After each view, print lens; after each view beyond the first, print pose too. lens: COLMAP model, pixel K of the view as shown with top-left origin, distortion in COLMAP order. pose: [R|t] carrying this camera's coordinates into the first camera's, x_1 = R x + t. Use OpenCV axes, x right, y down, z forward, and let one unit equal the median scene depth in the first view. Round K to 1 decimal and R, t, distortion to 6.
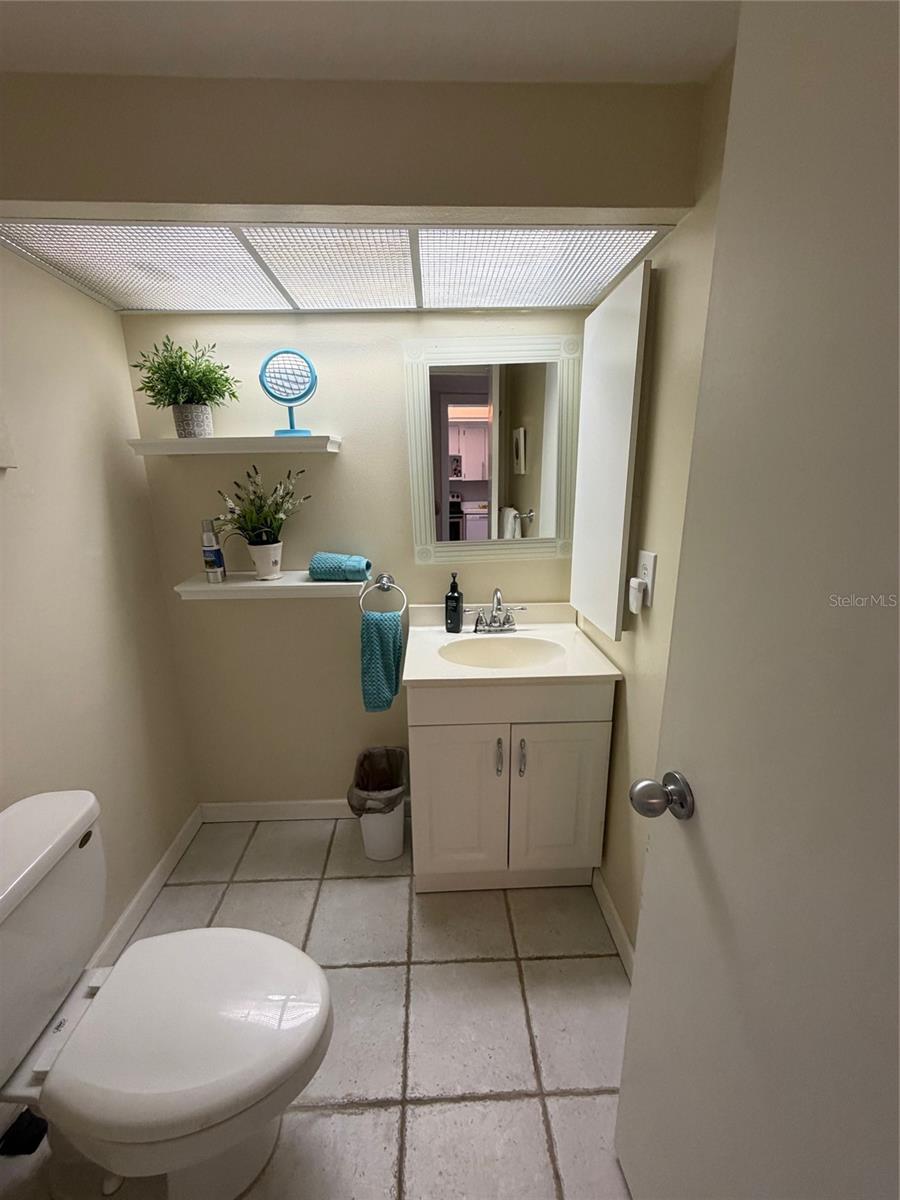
lens RADIAL K [[479.5, 0, 451.3], [0, 479.5, 598.6], [0, 0, 1]] dist [-0.000770, 0.000566]
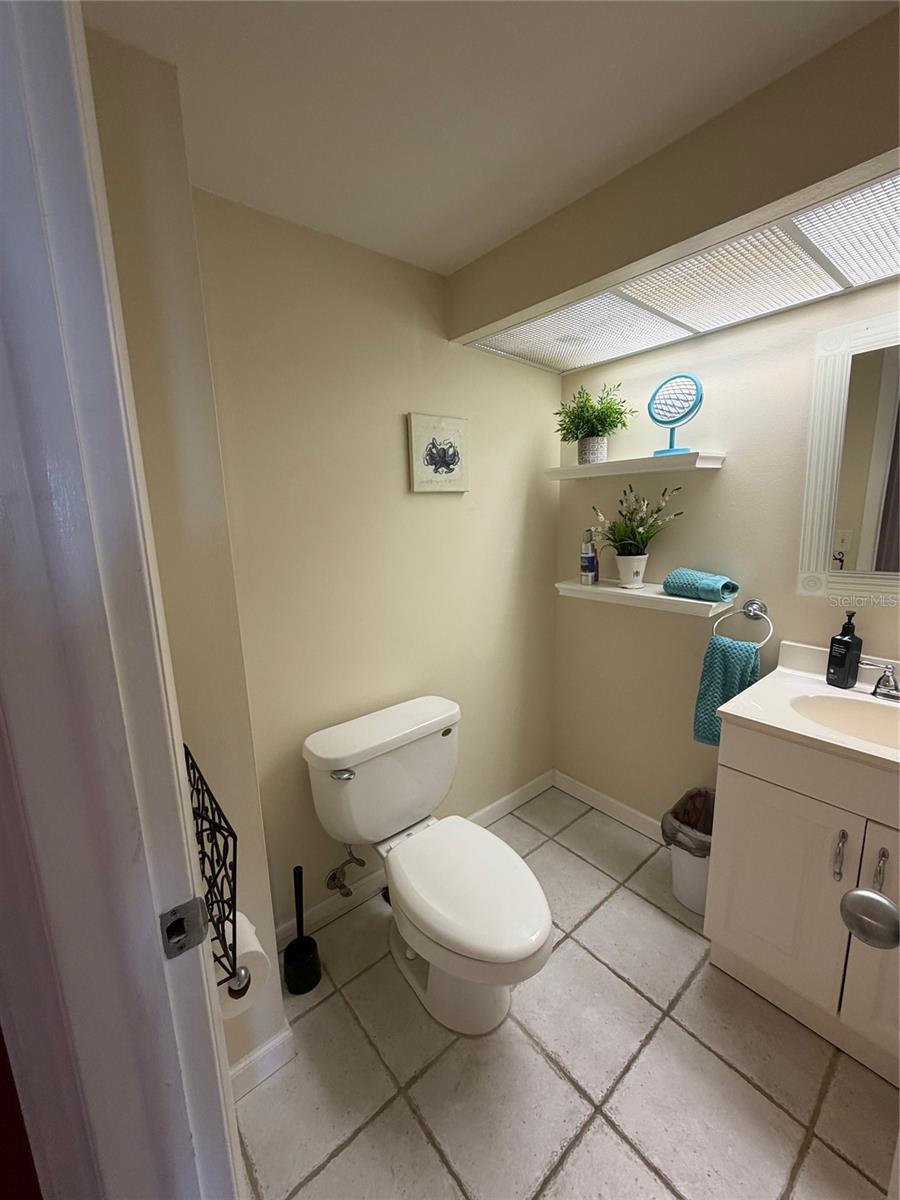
lens RADIAL K [[479.5, 0, 443.2], [0, 479.5, 597.9], [0, 0, 1]] dist [-0.000770, 0.000566]
pose [[0.598678, 0.143643, -0.788004, 0.238000], [-0.183267, 0.982257, 0.039817, 0.016660], [0.779742, 0.120577, 0.614381, 0.004247]]
